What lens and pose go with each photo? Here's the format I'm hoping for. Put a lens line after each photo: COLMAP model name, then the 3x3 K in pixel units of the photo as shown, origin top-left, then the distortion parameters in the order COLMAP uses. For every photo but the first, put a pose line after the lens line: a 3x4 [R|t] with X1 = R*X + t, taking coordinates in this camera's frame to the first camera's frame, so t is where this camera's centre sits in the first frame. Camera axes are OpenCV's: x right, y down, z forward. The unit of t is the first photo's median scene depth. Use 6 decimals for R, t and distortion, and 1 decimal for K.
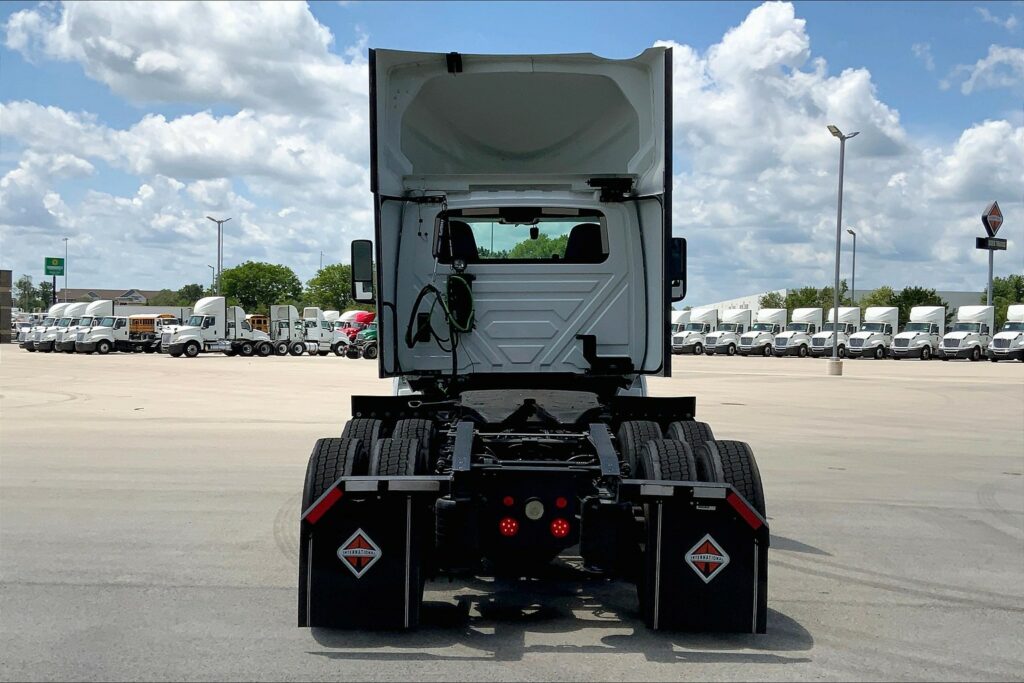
lens RADIAL K [[1243.2, 0, 512.0], [0, 1243.2, 341.5], [0, 0, 1]] dist [-0.005240, 0.571910]
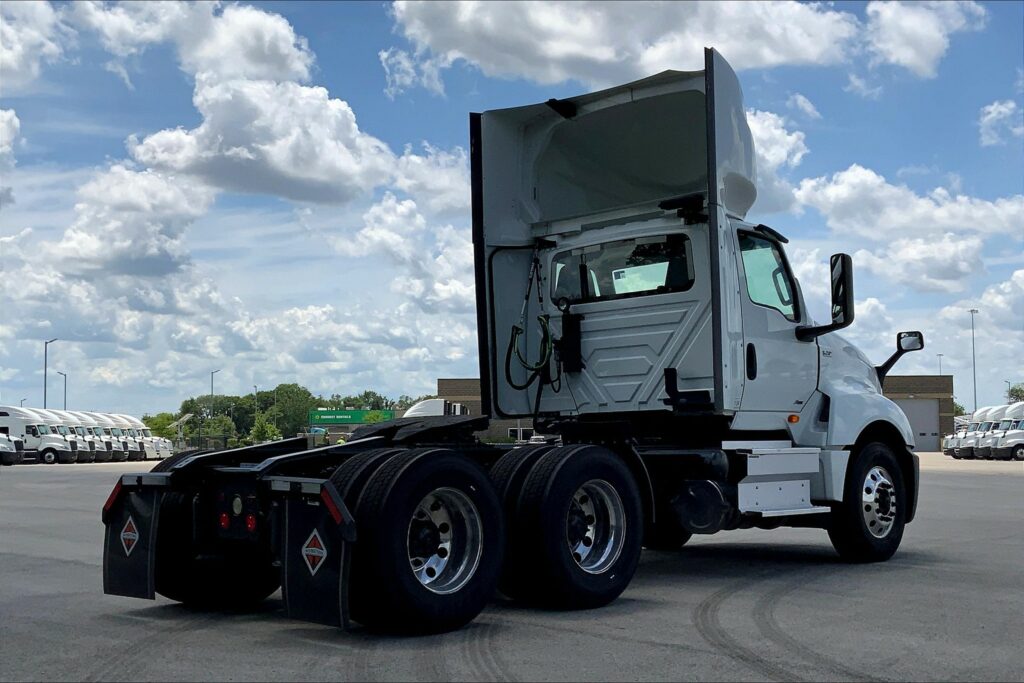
lens RADIAL K [[1357.5, 0, 482.8], [0, 1357.5, 344.2], [0, 0, 1]] dist [-0.010543, -0.061011]
pose [[0.719341, -0.068008, -0.691320, 0.654935], [0.010528, 0.996149, -0.087041, 0.063128], [0.694578, 0.055333, 0.717287, 0.172020]]
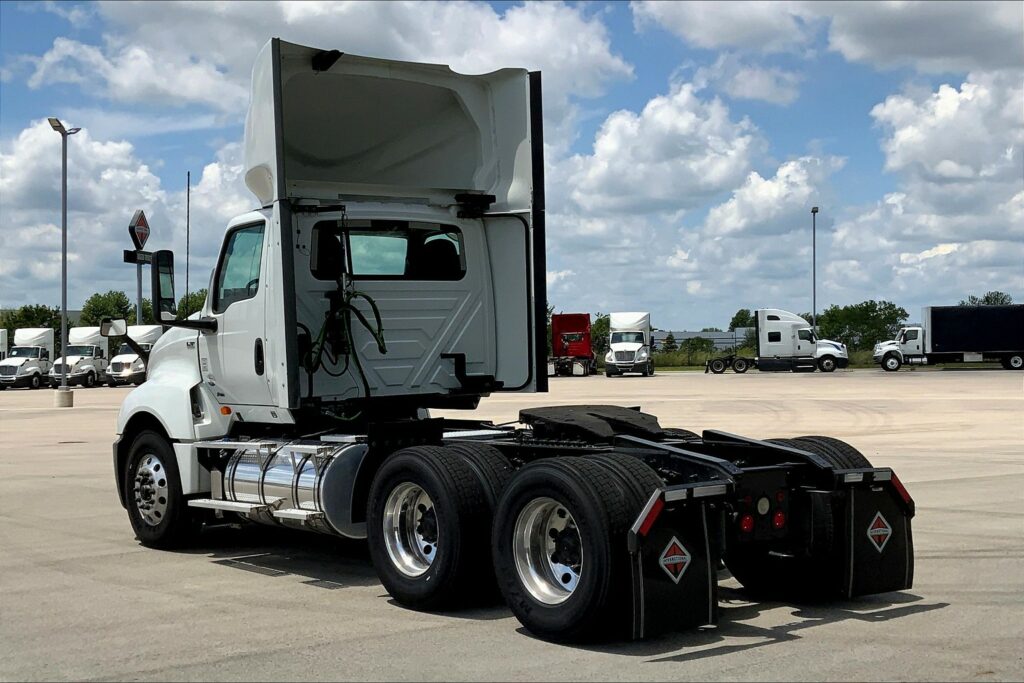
lens RADIAL K [[1458.1, 0, 512.0], [0, 1458.1, 341.5], [0, 0, 1]] dist [-0.000572, -0.063883]
pose [[0.780989, -0.018965, 0.624257, -0.611382], [0.030732, 0.999495, -0.008083, -0.004241], [-0.623789, 0.025497, 0.781177, 0.079368]]
